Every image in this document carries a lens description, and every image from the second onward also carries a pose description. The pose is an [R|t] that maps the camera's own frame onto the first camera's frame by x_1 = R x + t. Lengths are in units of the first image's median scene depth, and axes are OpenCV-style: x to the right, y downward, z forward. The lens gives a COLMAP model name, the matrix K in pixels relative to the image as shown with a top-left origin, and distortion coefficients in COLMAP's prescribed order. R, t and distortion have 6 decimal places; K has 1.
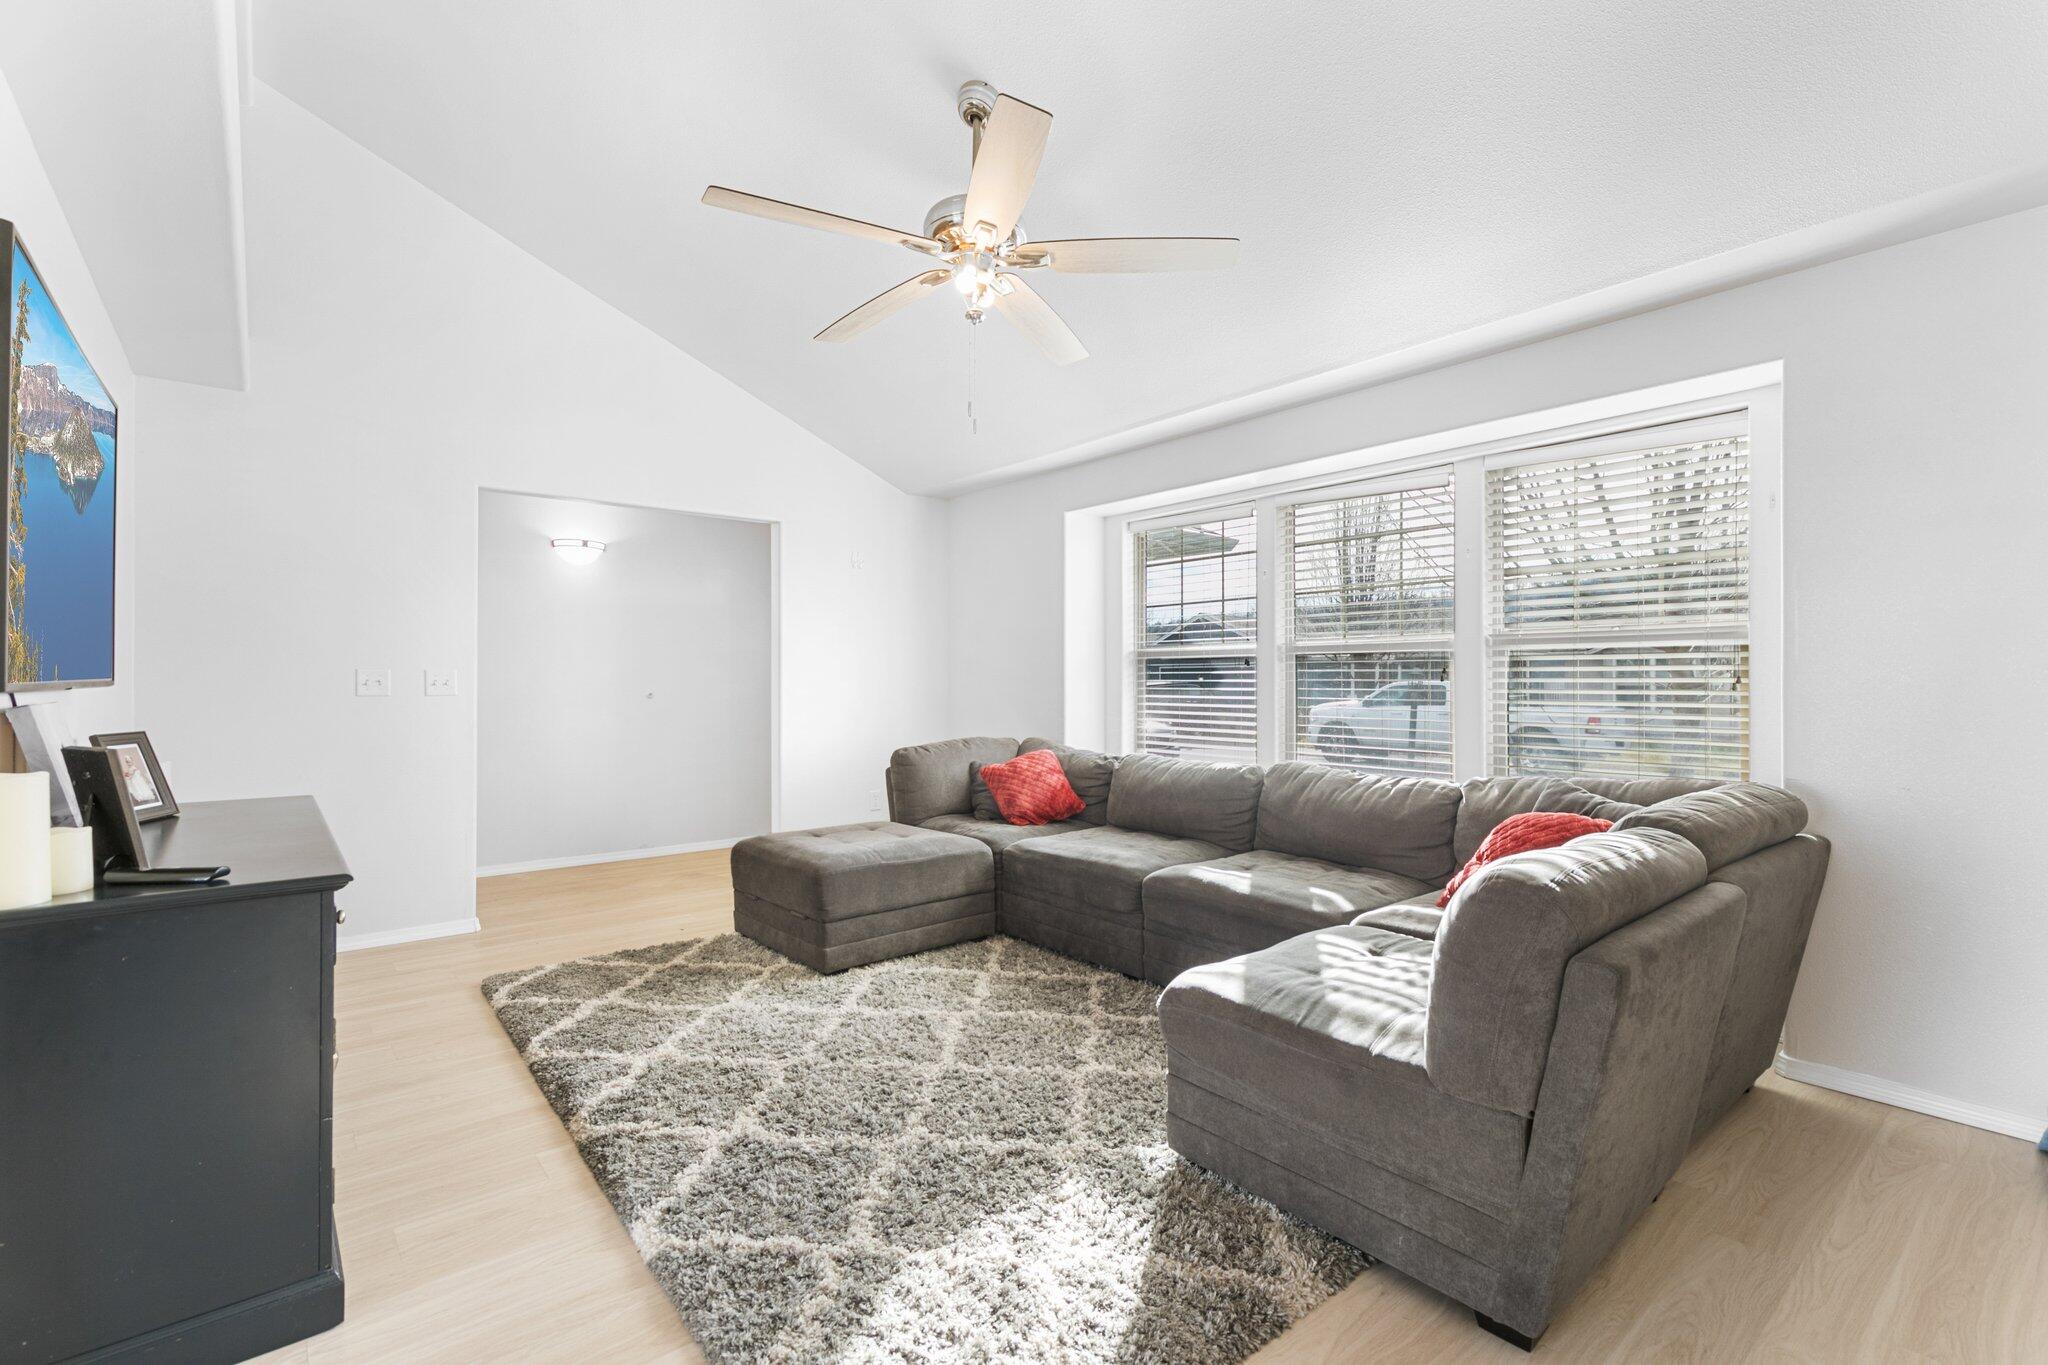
lens RADIAL K [[923.5, 0, 1037.6], [0, 923.5, 670.9], [0, 0, 1]] dist [0.007235, -0.001207]
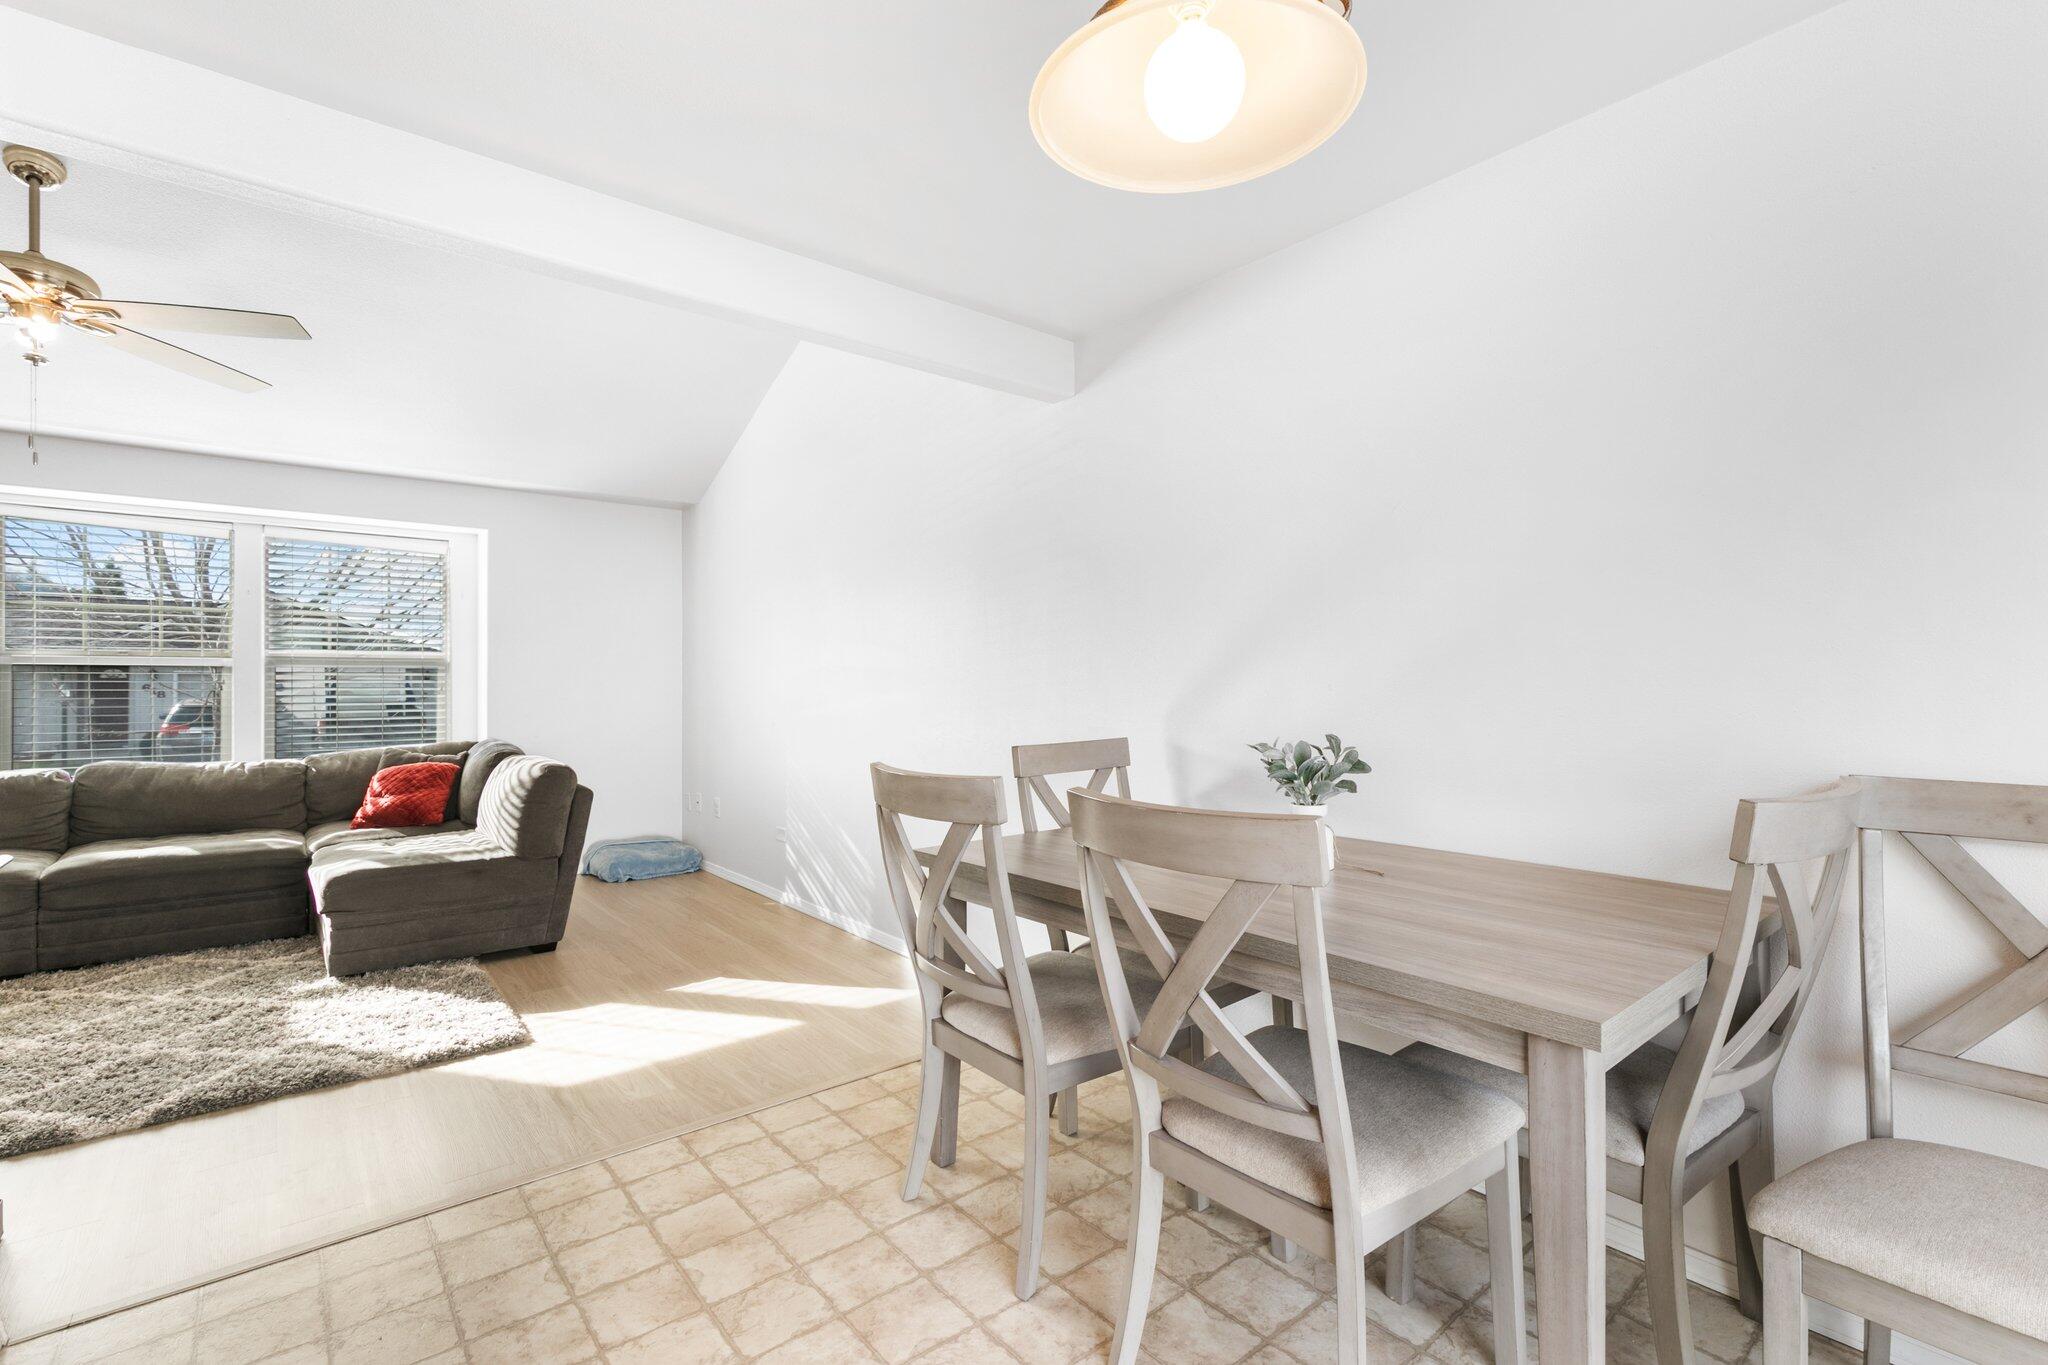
lens RADIAL K [[923.5, 0, 1030.2], [0, 923.5, 680.4], [0, 0, 1]] dist [0.007235, -0.001207]
pose [[0.010937, 0.005131, 0.999927, -1.196777], [-0.007621, 0.999958, -0.005048, -0.006542], [-0.999911, -0.007565, 0.010975, -0.201215]]
